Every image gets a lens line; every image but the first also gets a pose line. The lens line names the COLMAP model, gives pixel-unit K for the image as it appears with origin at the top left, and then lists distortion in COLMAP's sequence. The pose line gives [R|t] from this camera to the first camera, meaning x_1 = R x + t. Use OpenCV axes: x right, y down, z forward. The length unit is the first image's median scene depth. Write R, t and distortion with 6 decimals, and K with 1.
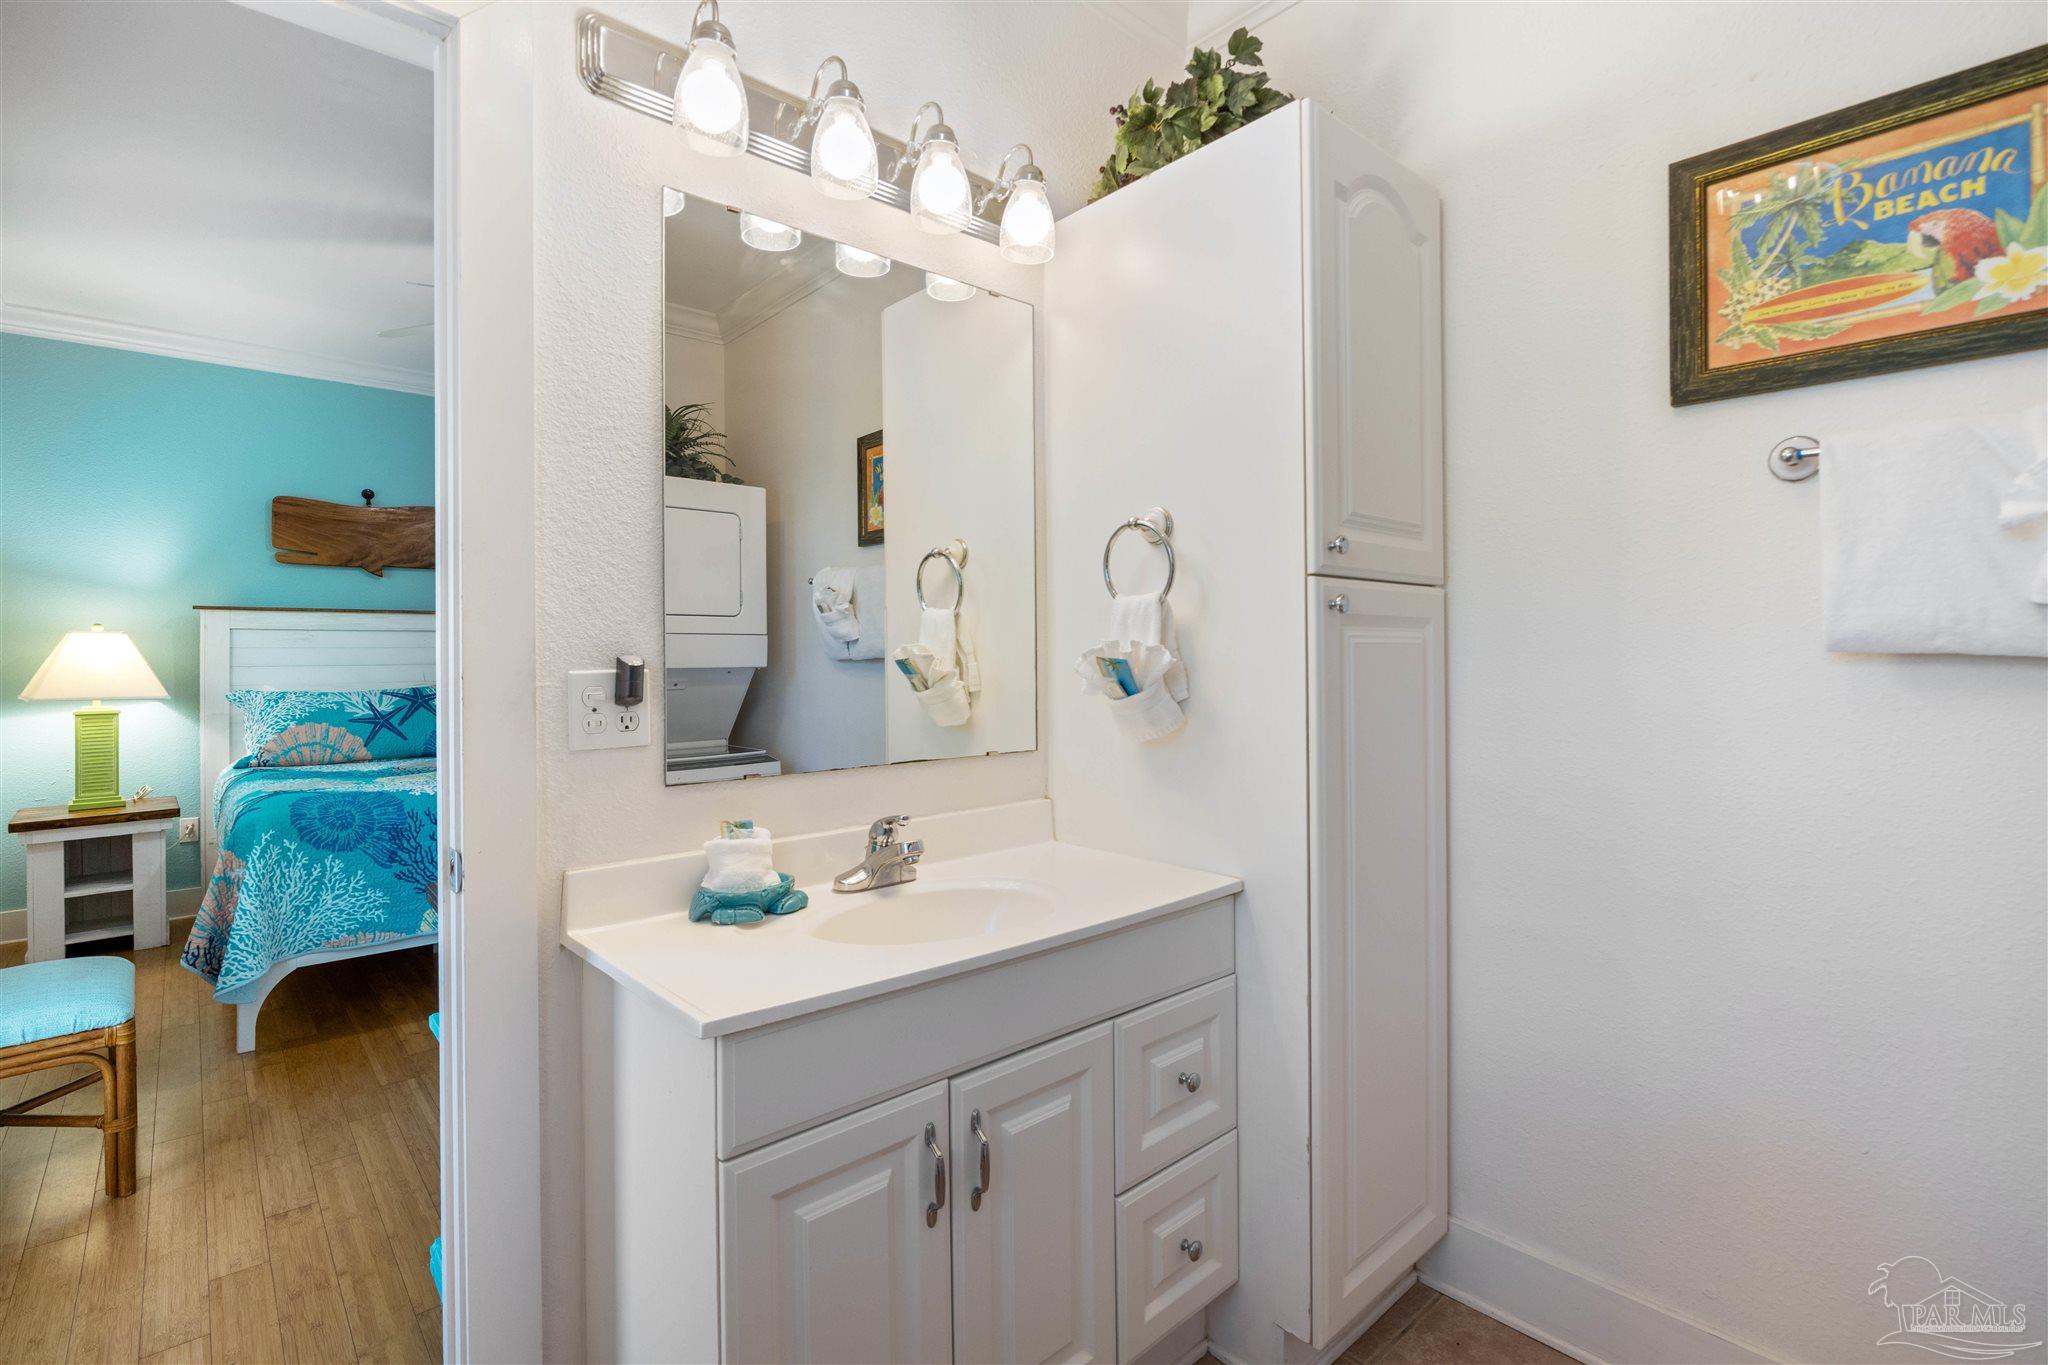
lens RADIAL K [[956.1, 0, 1033.0], [0, 956.1, 636.9], [0, 0, 1]] dist [-0.010549, 0.000659]
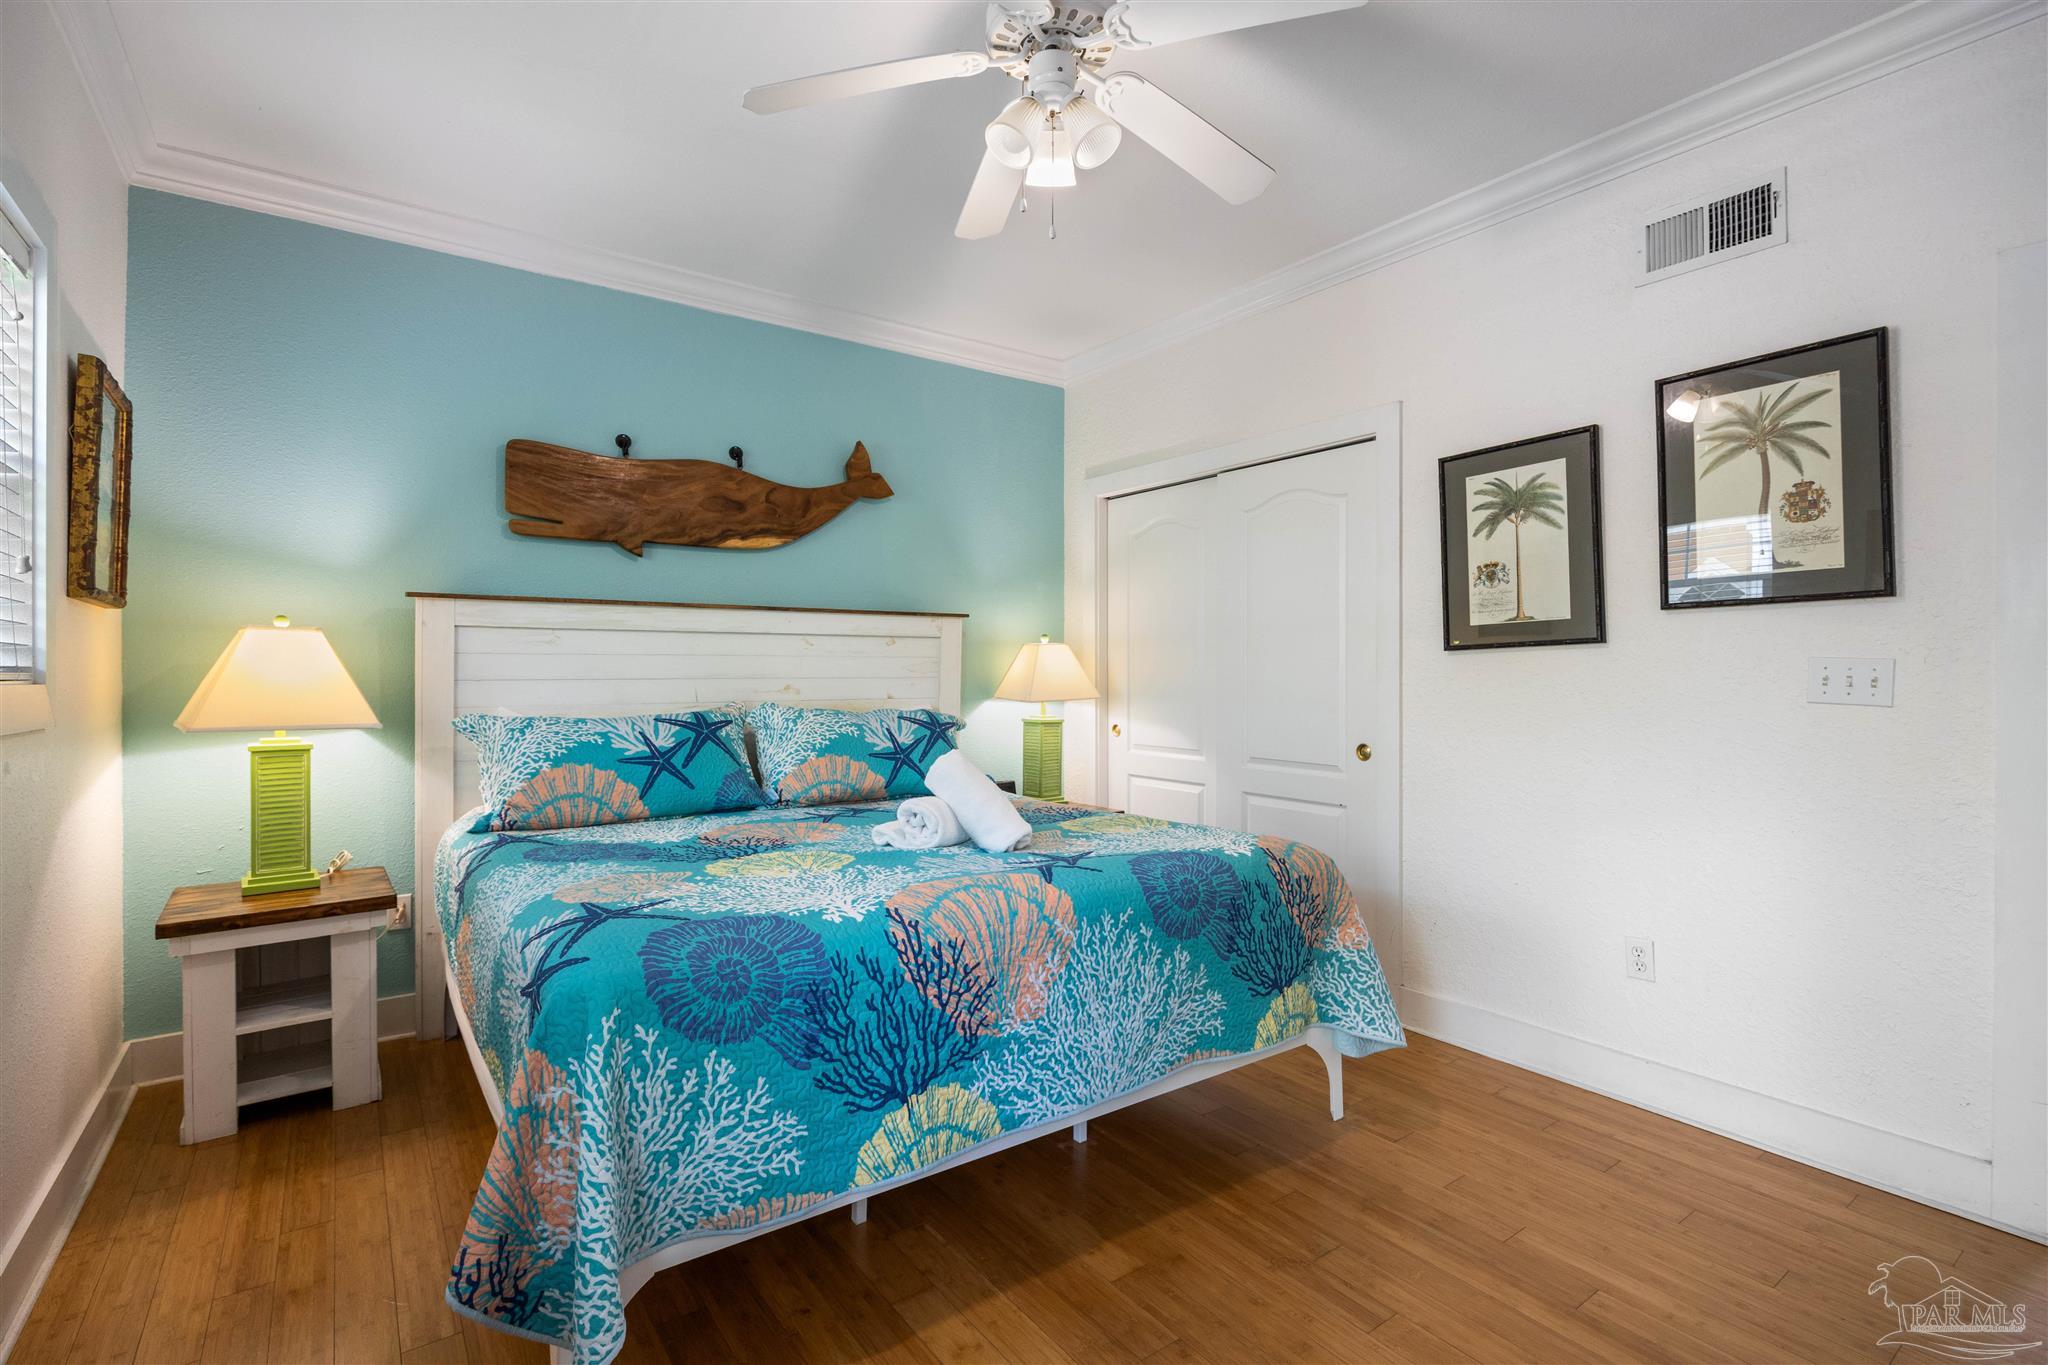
lens RADIAL K [[956.1, 0, 1028.5], [0, 956.1, 656.0], [0, 0, 1]] dist [-0.010549, 0.000659]
pose [[0.995028, 0.006391, -0.099391, -0.396665], [-0.006097, 0.999976, 0.003267, 0.009857], [0.099409, -0.002645, 0.995043, 0.384639]]
